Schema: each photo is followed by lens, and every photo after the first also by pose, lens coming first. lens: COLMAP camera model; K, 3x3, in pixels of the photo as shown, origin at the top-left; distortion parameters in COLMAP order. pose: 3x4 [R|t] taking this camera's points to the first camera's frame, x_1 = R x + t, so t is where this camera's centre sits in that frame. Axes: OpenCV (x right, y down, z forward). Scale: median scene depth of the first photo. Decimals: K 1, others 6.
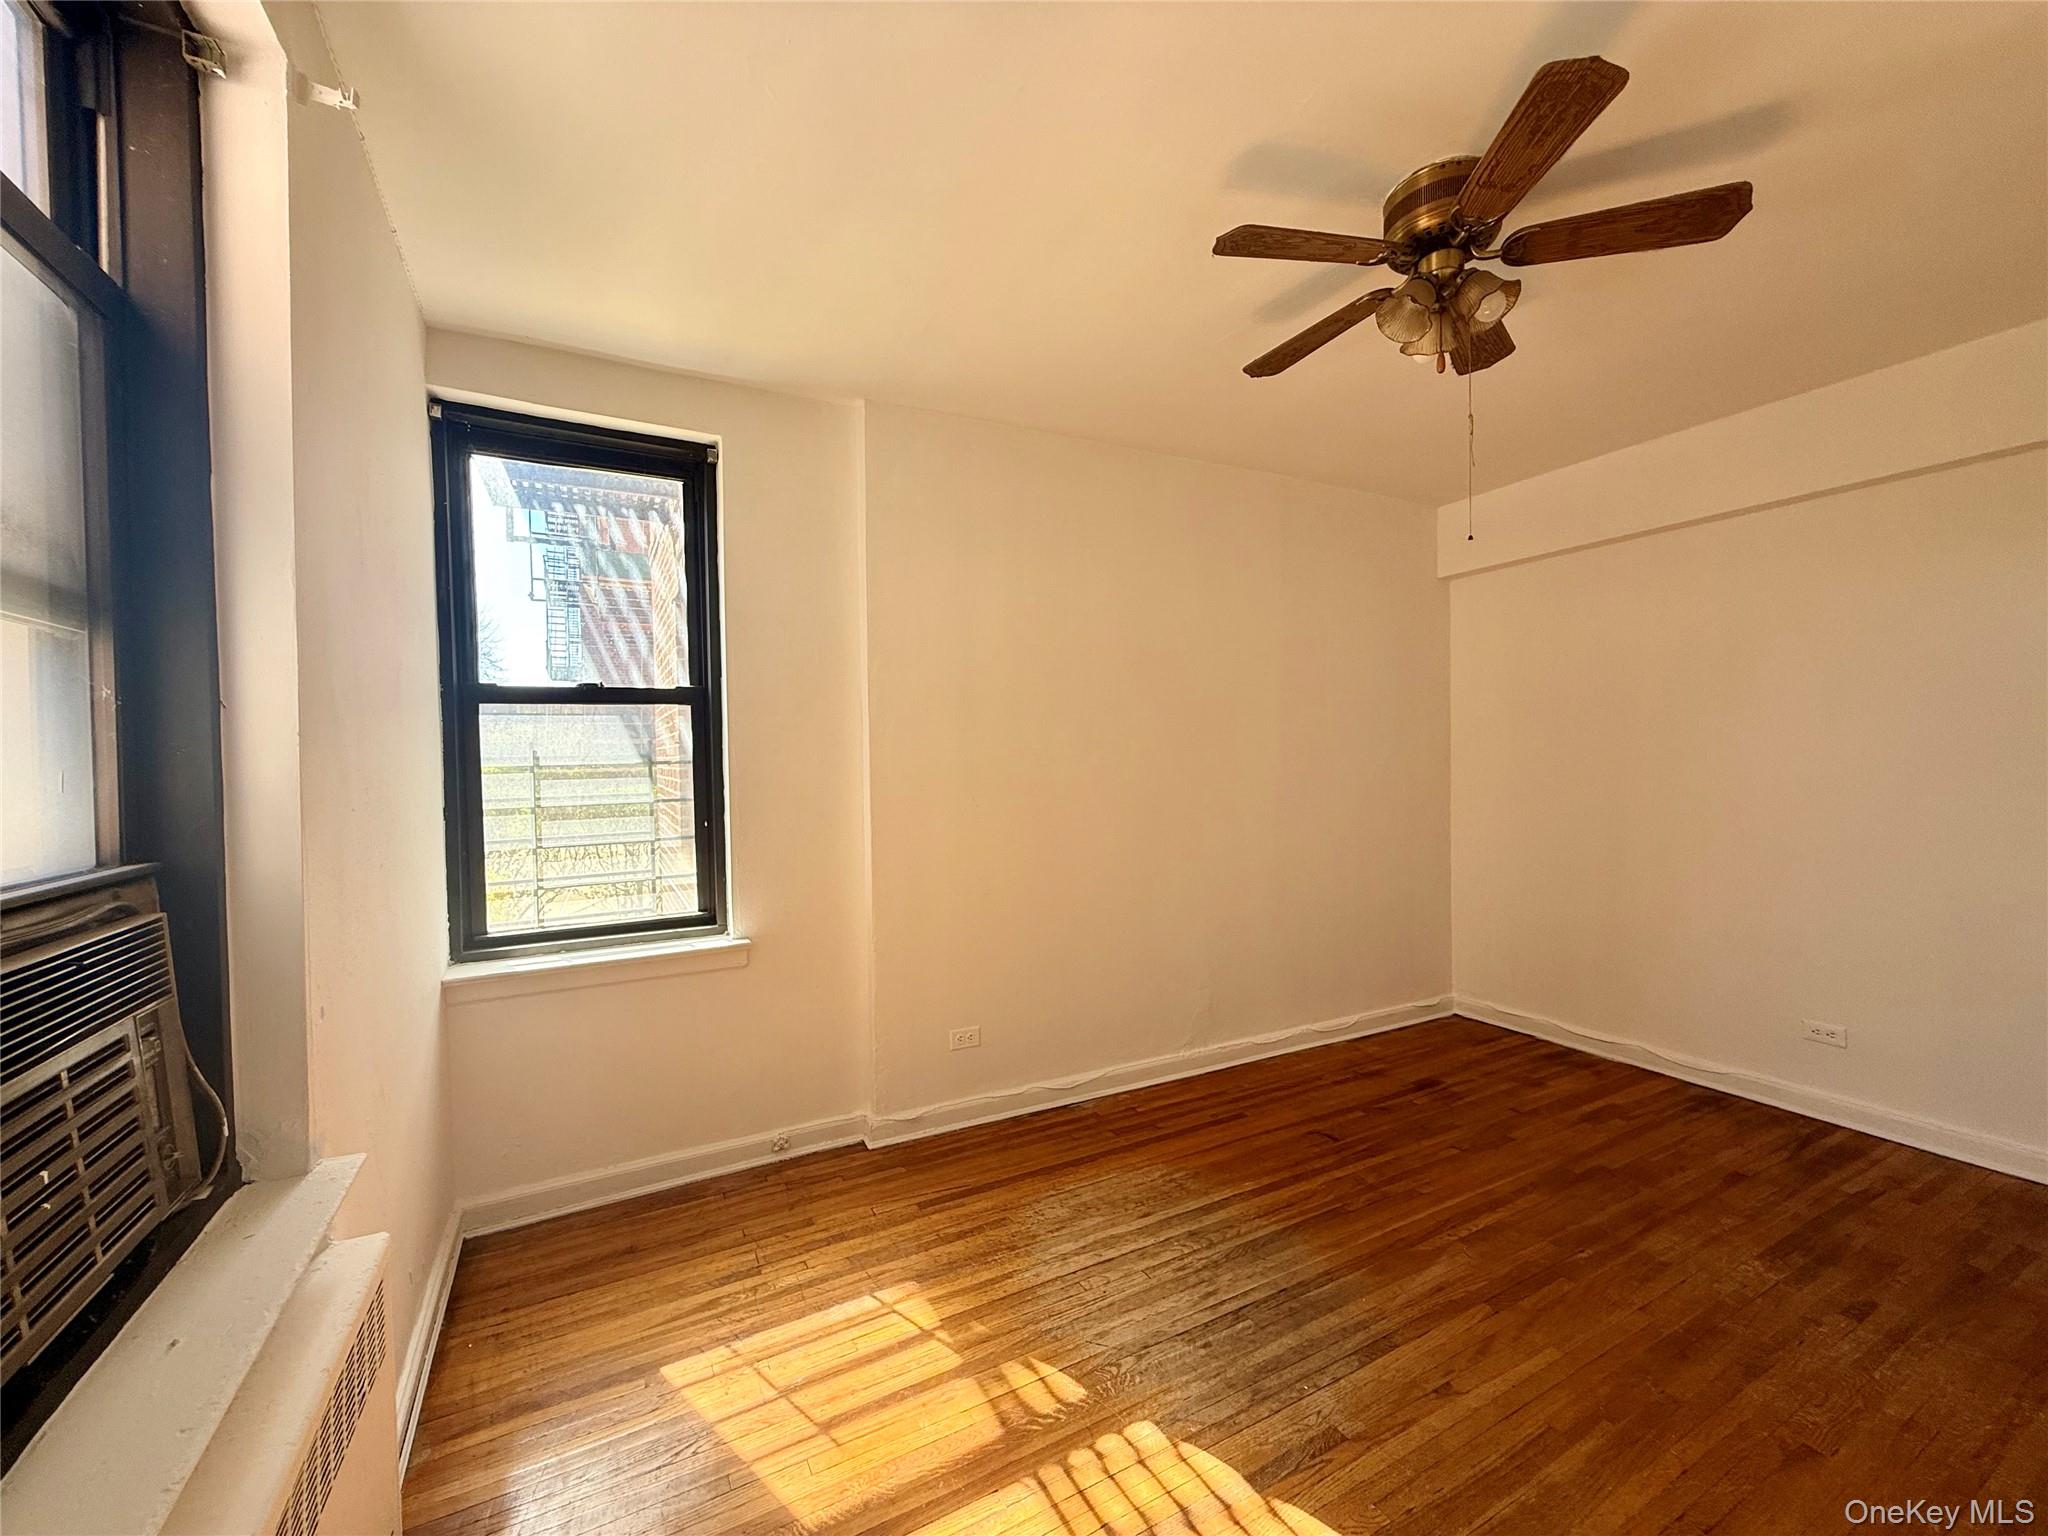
lens RADIAL K [[814.2, 0, 1019.7], [0, 814.2, 770.8], [0, 0, 1]] dist [0.000471, -0.000231]
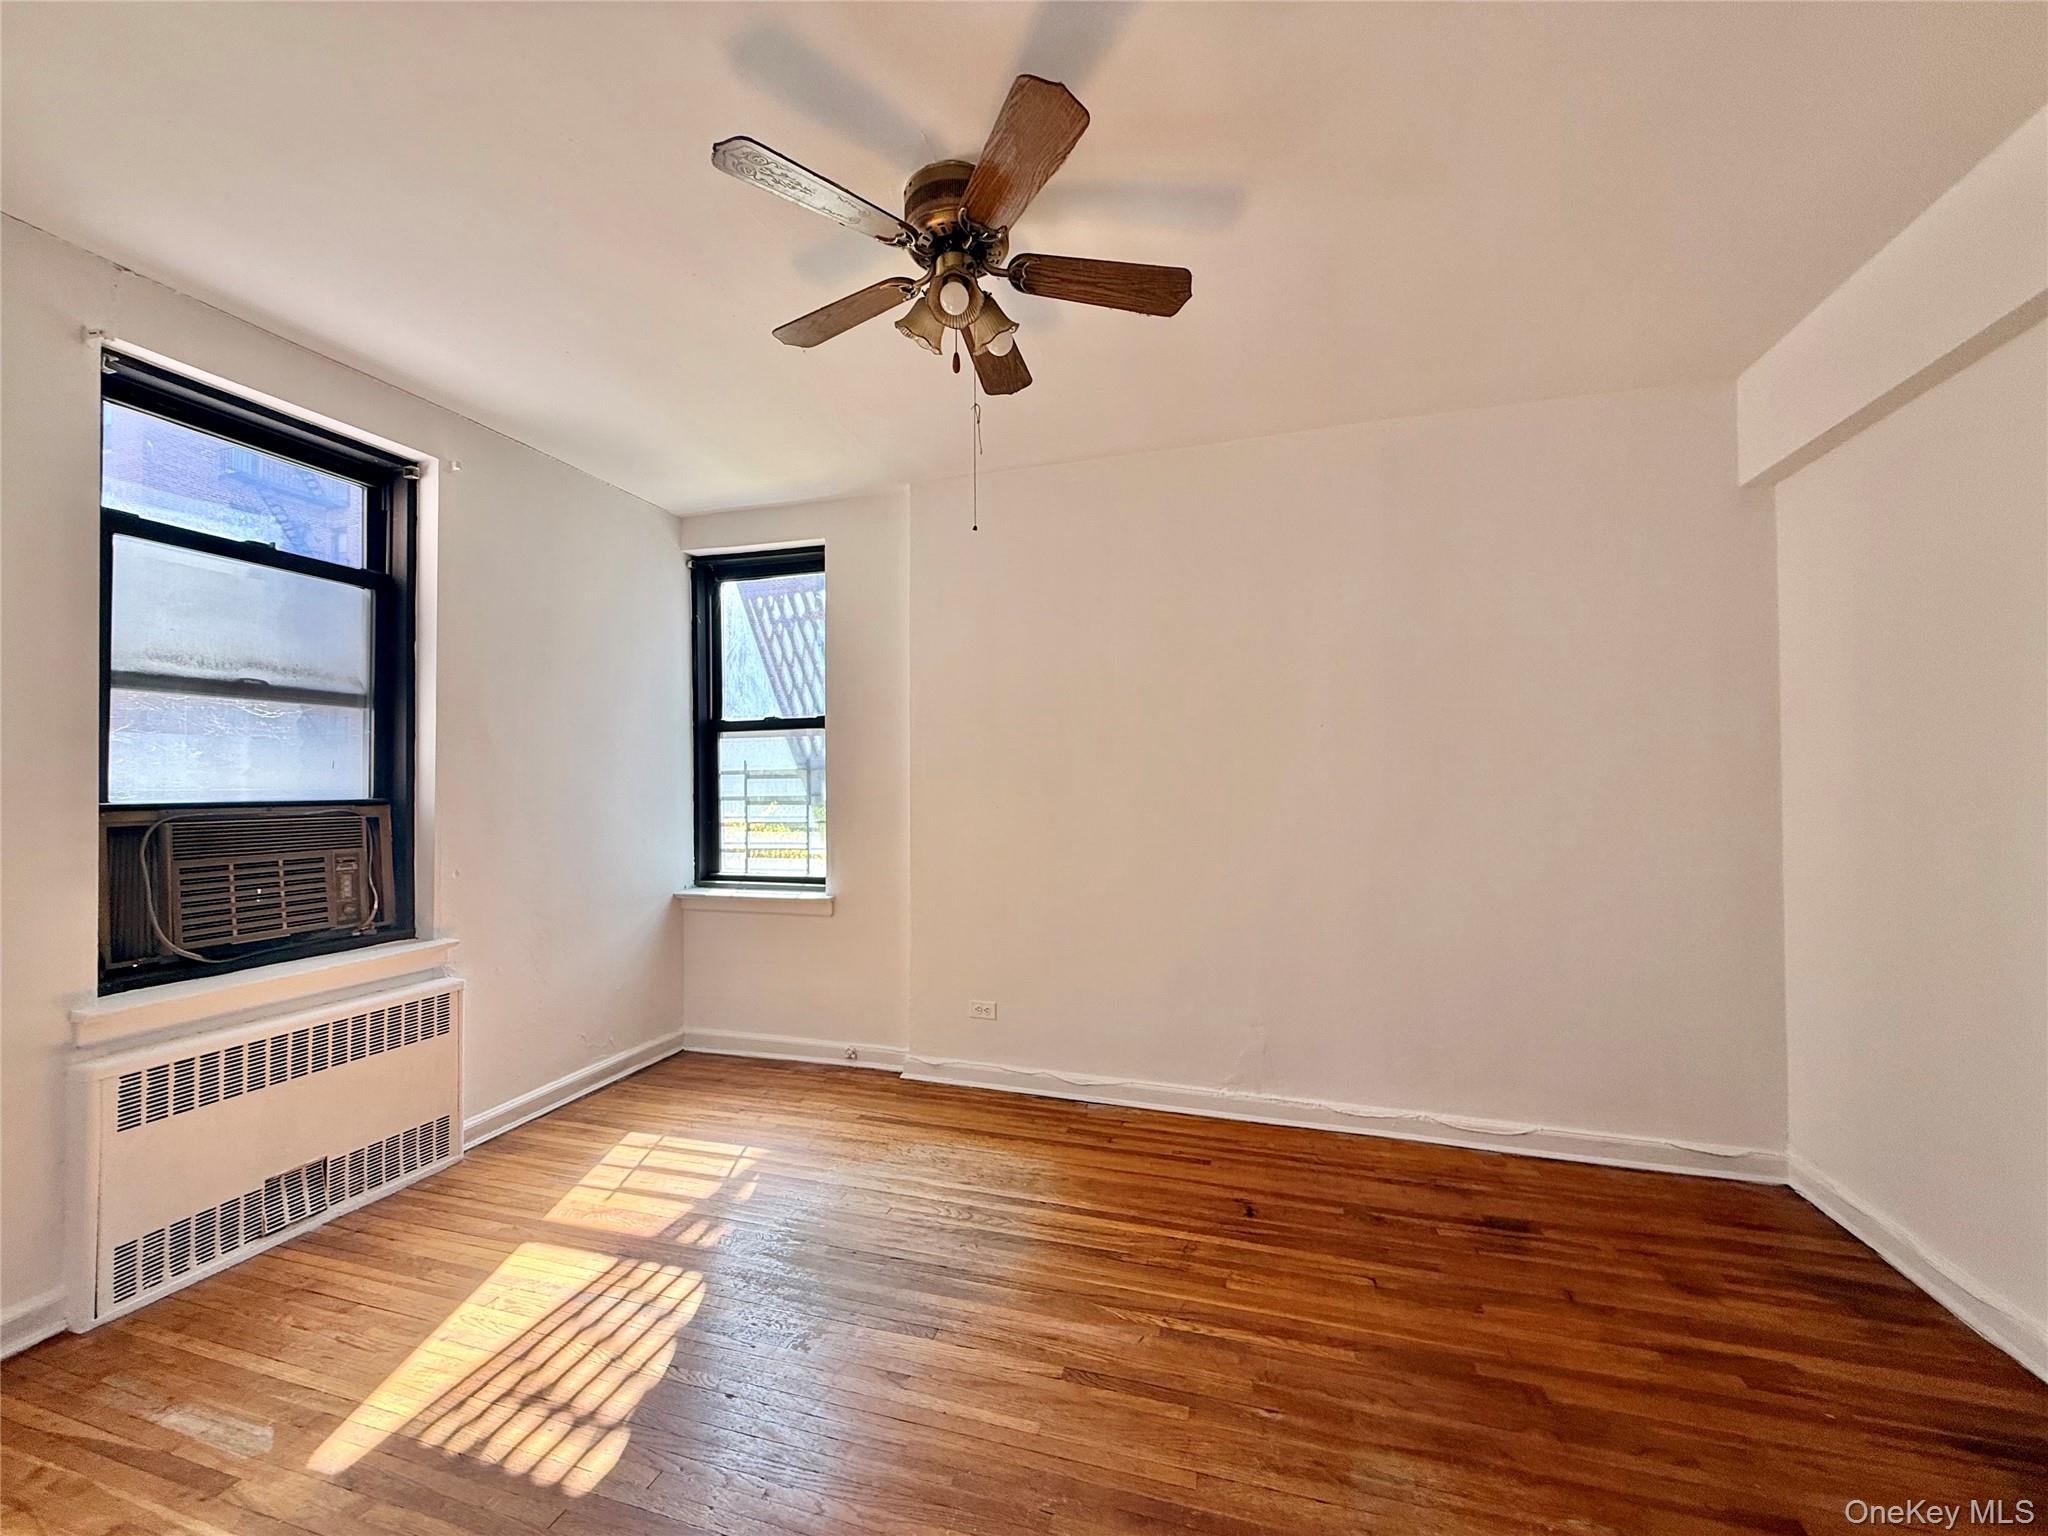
lens RADIAL K [[814.2, 0, 1020.1], [0, 814.2, 772.3], [0, 0, 1]] dist [0.000471, -0.000231]
pose [[0.711363, -0.000316, -0.702825, 0.913254], [-0.018392, 0.999649, -0.019065, 0.017646], [0.702584, 0.026489, 0.711107, 0.249917]]
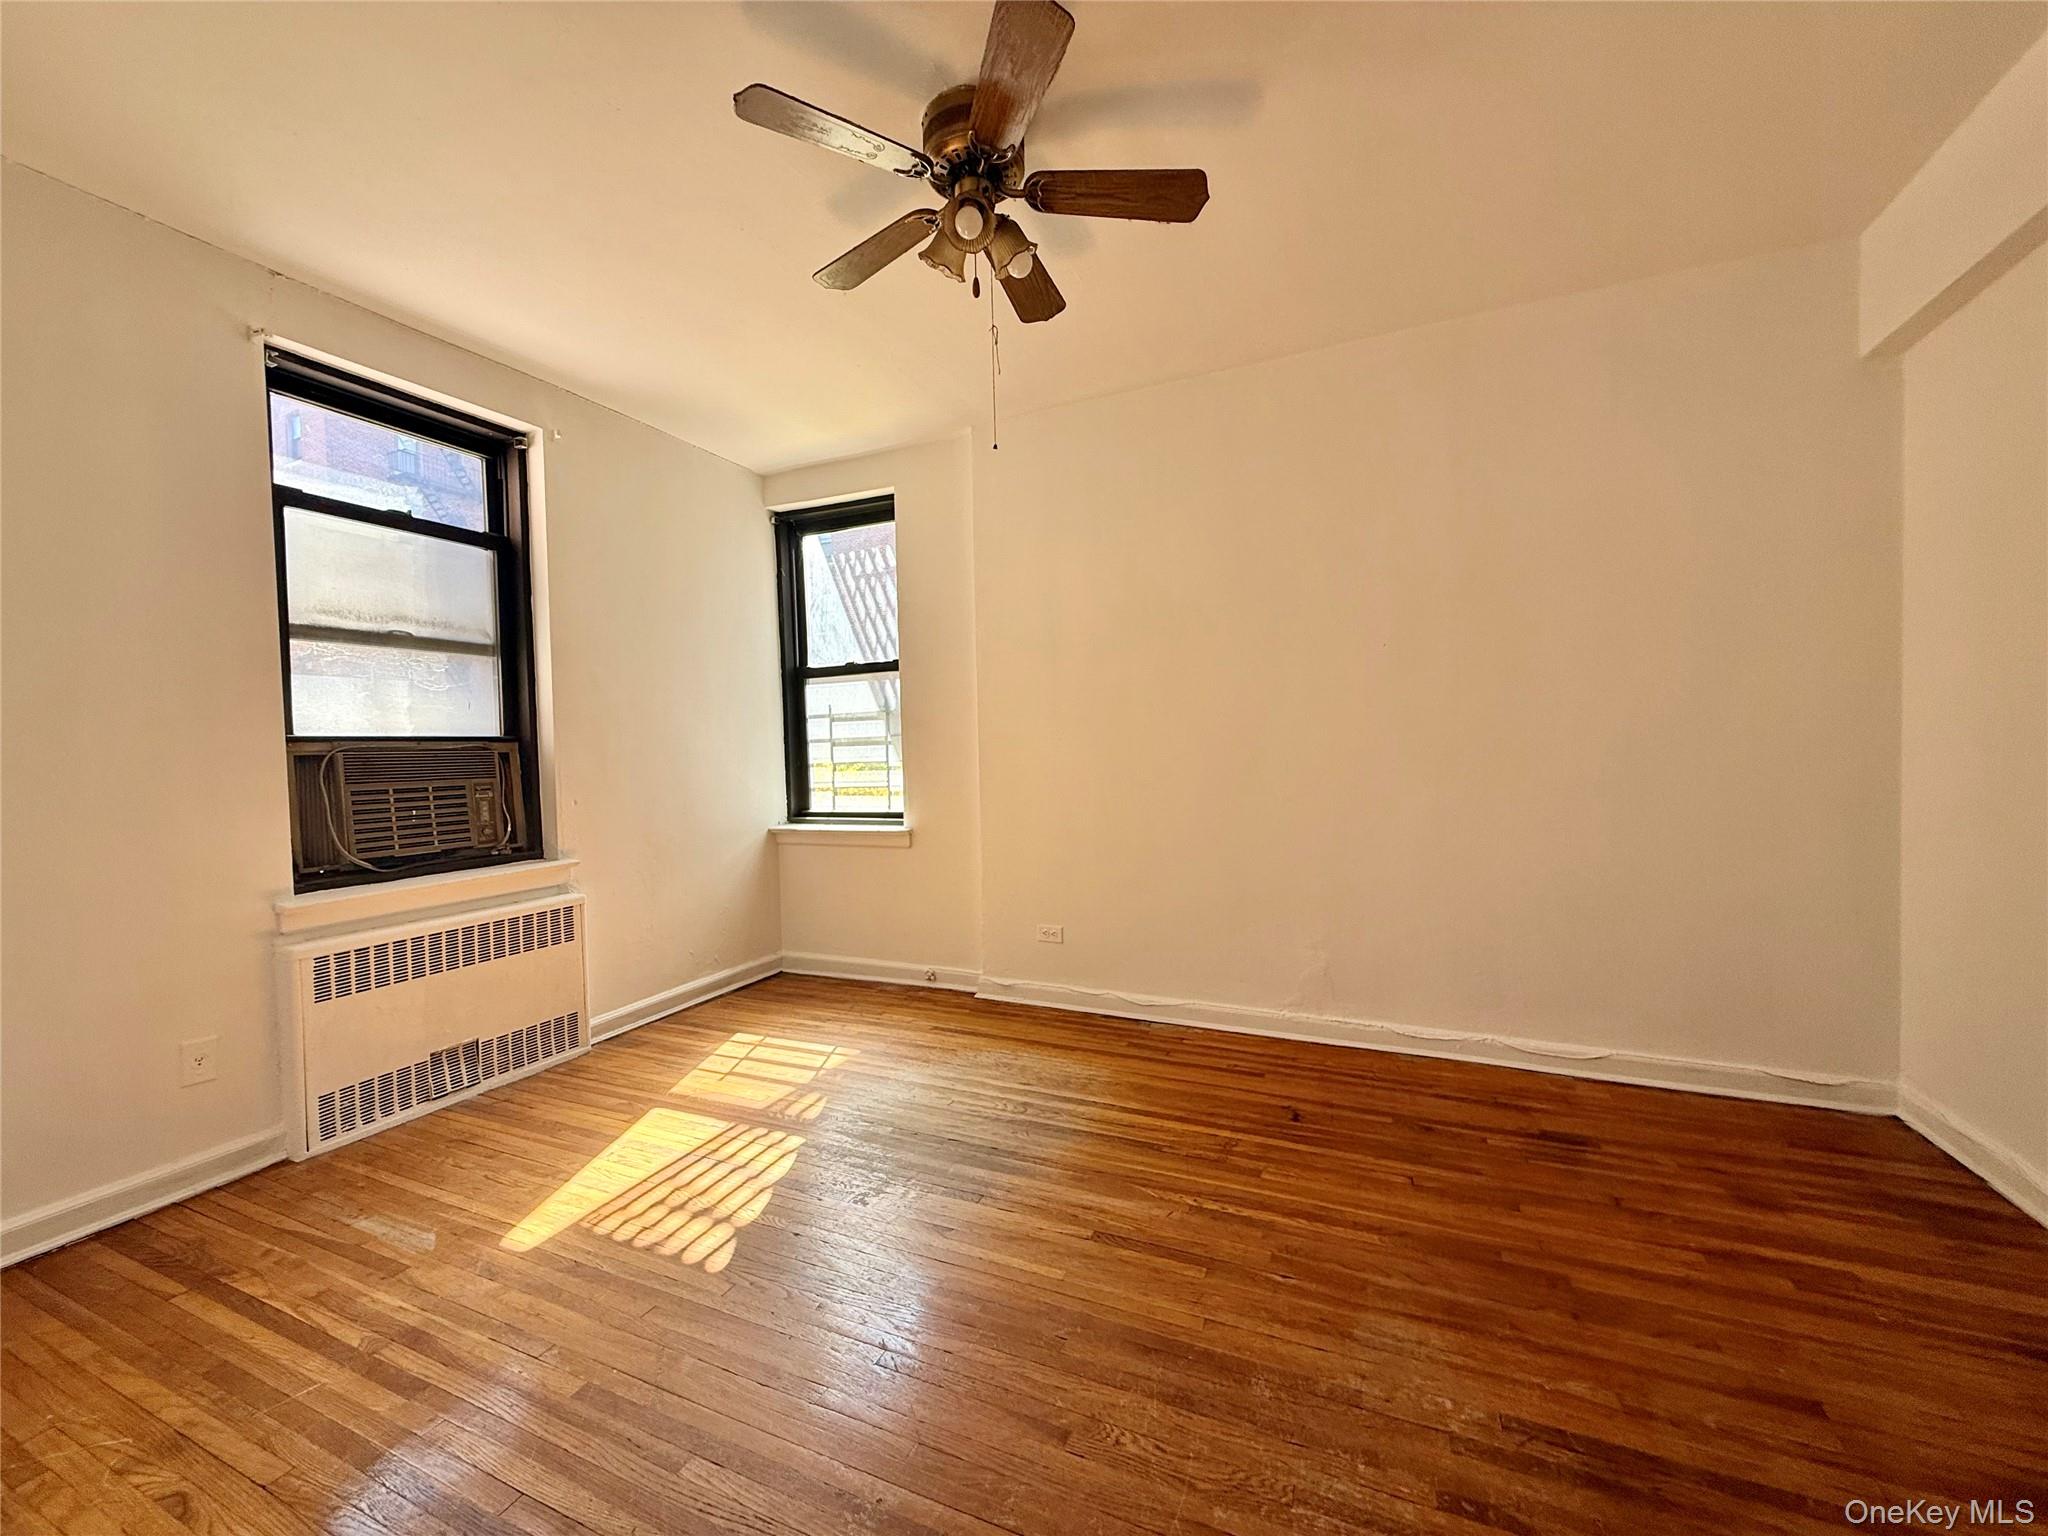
lens RADIAL K [[814.2, 0, 1020.2], [0, 814.2, 772.5], [0, 0, 1]] dist [0.000471, -0.000231]
pose [[0.613829, 0.022251, -0.789125, 0.993116], [0.000069, 0.999601, 0.028239, 0.067988], [0.789439, -0.017388, 0.613583, 0.277102]]
